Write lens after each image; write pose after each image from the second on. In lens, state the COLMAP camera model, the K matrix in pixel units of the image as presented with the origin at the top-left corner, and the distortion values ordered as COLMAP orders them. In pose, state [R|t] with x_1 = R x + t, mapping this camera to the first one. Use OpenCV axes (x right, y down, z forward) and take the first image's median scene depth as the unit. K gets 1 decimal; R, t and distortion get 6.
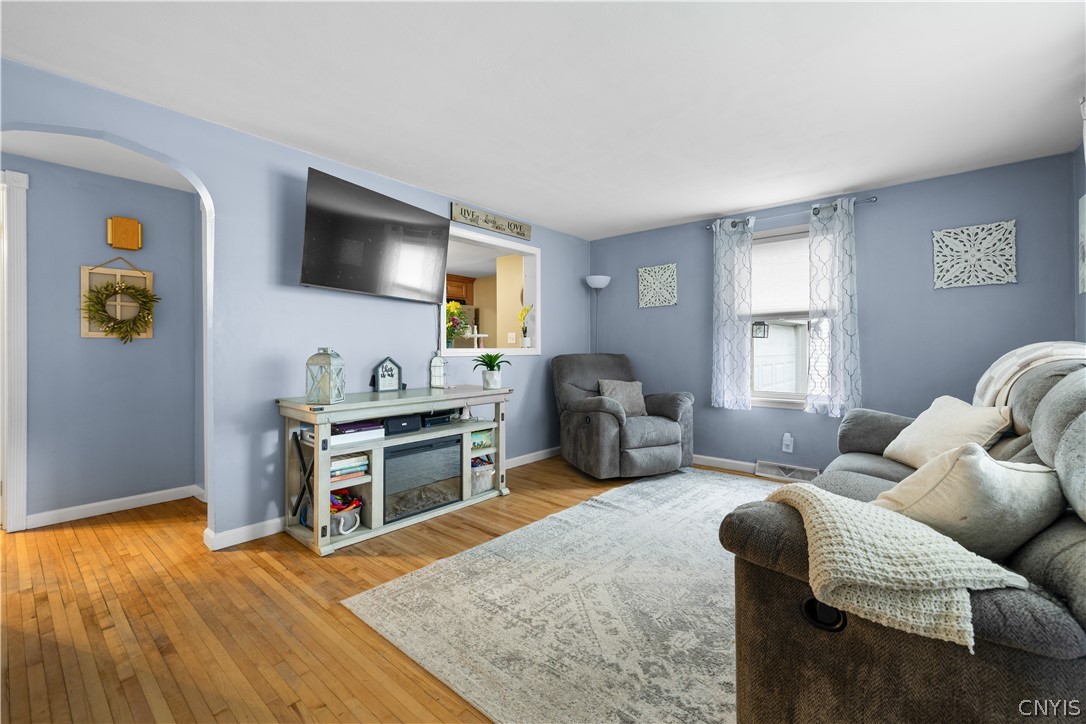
lens RADIAL K [[457.7, 0, 543.2], [0, 457.7, 351.1], [0, 0, 1]] dist [0.004984, 0.000089]
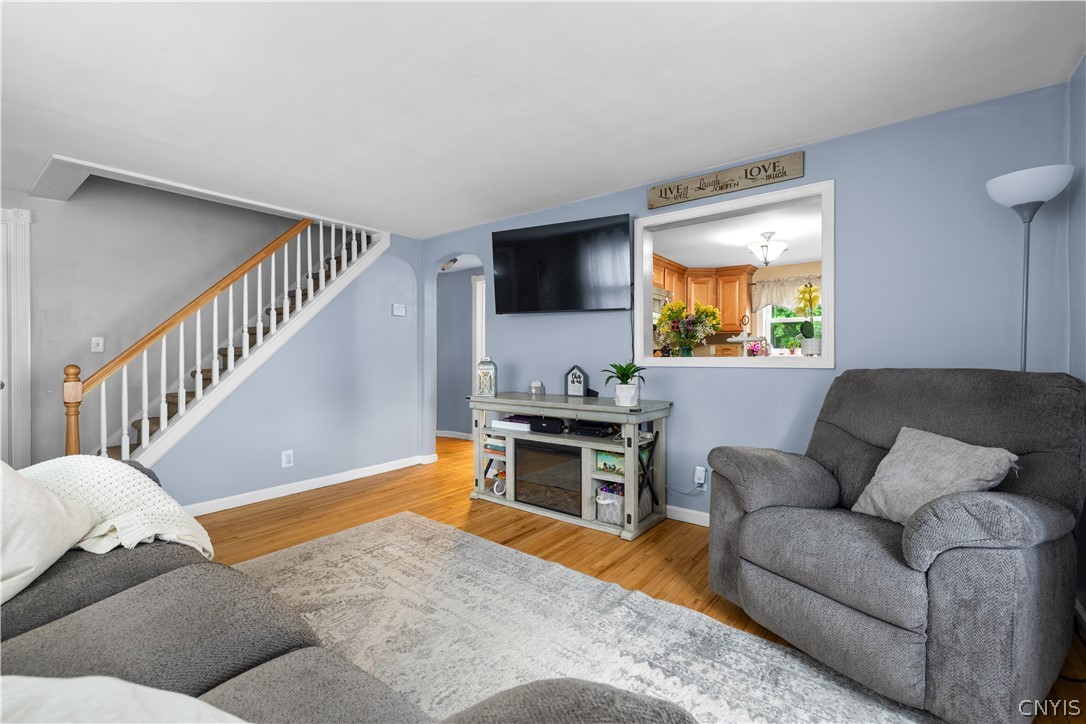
lens RADIAL K [[473.1, 0, 543.3], [0, 473.1, 360.7], [0, 0, 1]] dist [0.002169, 0.000213]
pose [[0.044004, 0.010487, -0.998976, 0.842460], [-0.003345, 0.999941, 0.010350, -0.009730], [0.999026, 0.002886, 0.044037, 0.930876]]
